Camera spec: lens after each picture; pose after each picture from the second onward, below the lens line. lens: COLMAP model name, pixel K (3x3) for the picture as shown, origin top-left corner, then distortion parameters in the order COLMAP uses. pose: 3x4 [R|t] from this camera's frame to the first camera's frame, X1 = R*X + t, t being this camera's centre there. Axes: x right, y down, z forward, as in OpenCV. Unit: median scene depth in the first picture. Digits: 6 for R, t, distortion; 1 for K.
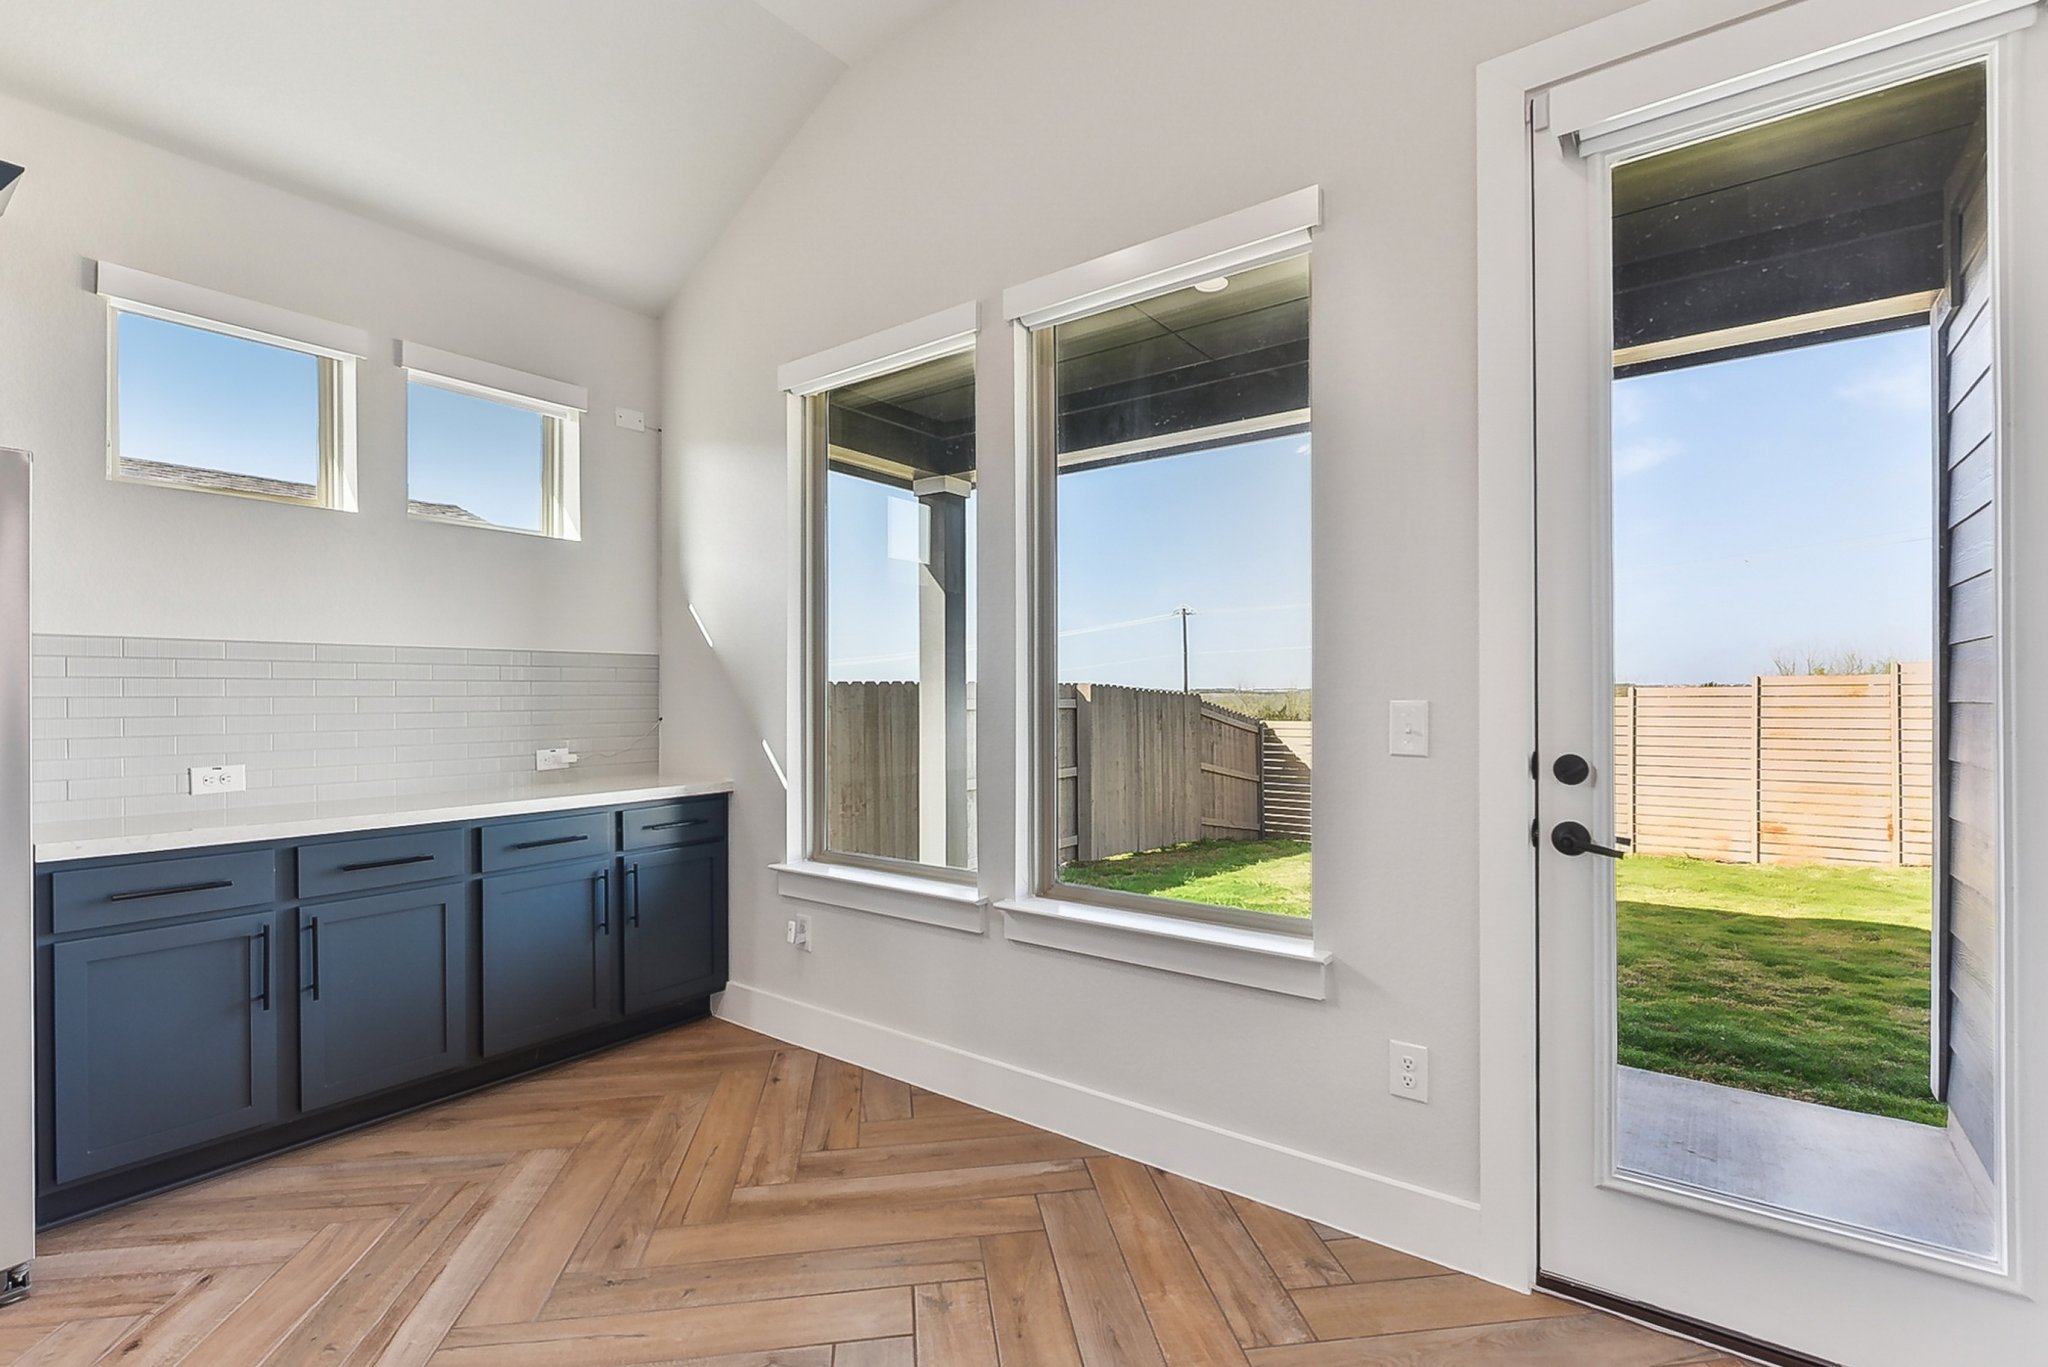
lens RADIAL K [[906.6, 0, 1028.2], [0, 906.6, 671.3], [0, 0, 1]] dist [-0.018984, 0.000426]
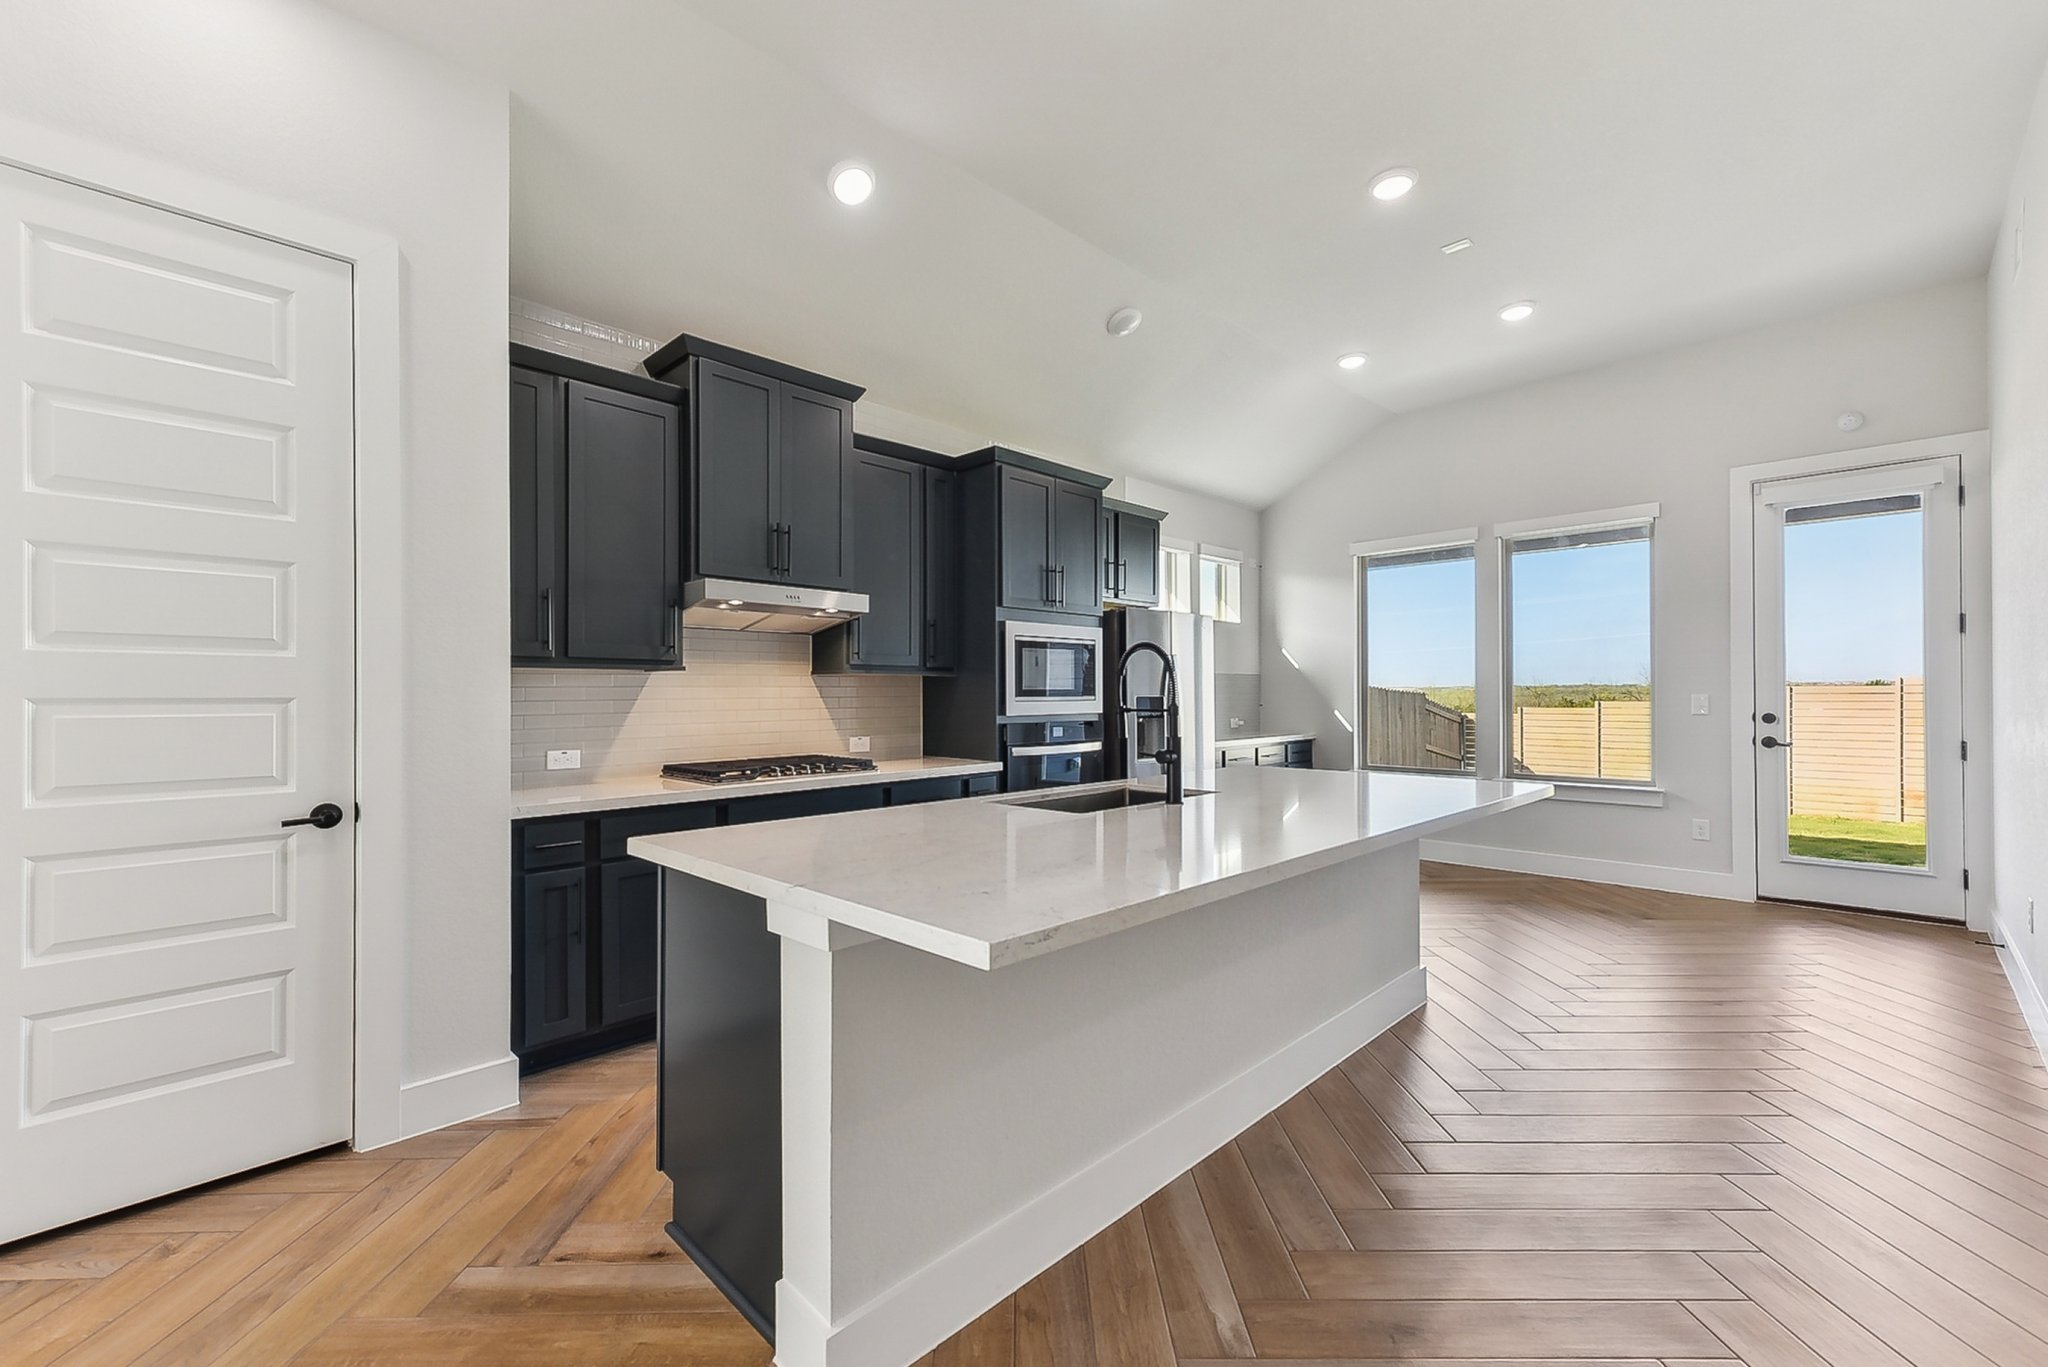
lens RADIAL K [[842.2, 0, 1023.9], [0, 842.2, 673.4], [0, 0, 1]] dist [0.005700, -0.000712]
pose [[0.990101, -0.006807, -0.140191, -0.726639], [0.007004, 0.999975, 0.000911, -0.028575], [0.140181, -0.001884, 0.990124, -1.062671]]
